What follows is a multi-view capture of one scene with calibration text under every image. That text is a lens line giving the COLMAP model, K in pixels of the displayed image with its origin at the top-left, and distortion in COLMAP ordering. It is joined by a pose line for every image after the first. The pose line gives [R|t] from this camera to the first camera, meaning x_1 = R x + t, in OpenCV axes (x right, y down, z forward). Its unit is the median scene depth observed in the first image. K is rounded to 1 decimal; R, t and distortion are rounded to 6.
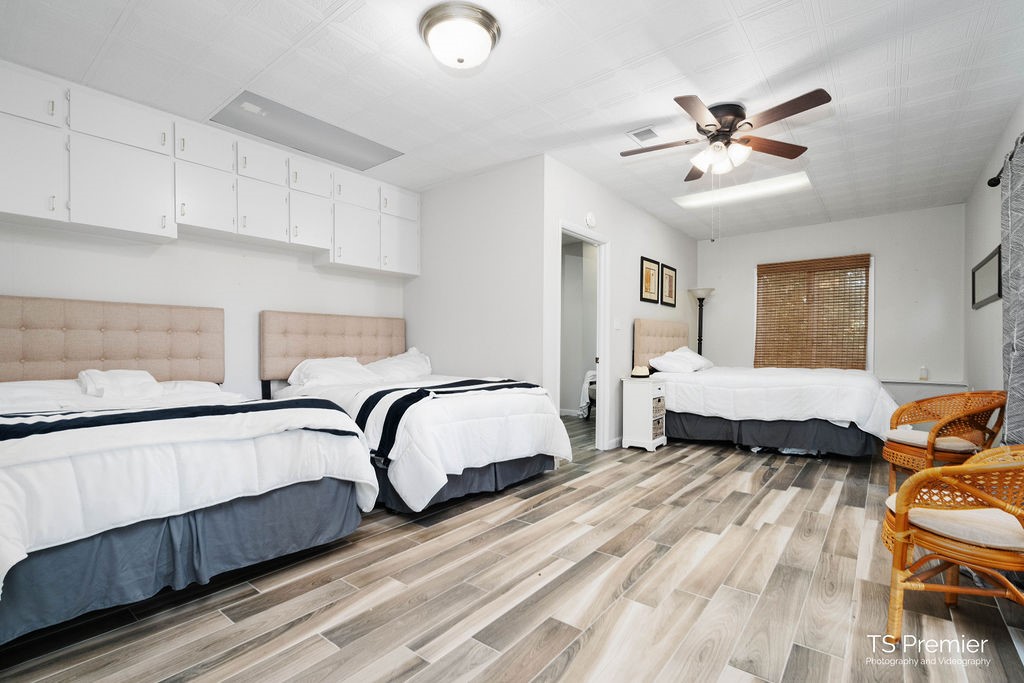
lens RADIAL K [[469.5, 0, 513.4], [0, 469.5, 351.5], [0, 0, 1]] dist [0.000847, 0.000651]
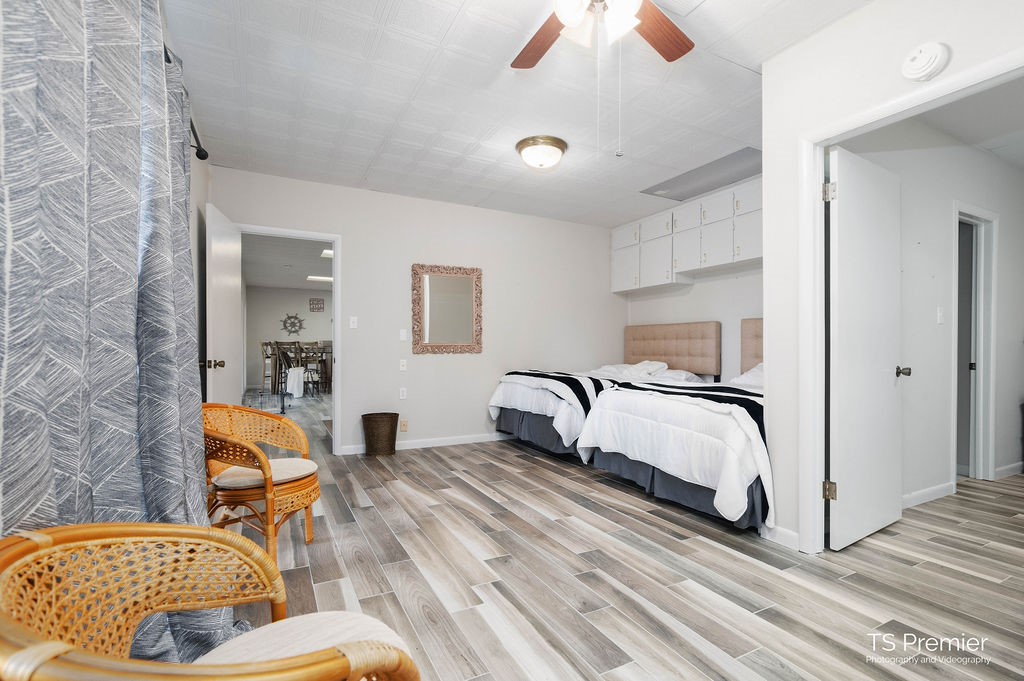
lens RADIAL K [[469.5, 0, 510.9], [0, 469.5, 343.3], [0, 0, 1]] dist [0.000847, 0.000651]
pose [[-0.408380, -0.009658, -0.912761, 1.165530], [-0.004492, 0.999953, -0.008571, -0.013737], [0.912801, 0.000600, -0.408404, 1.331569]]
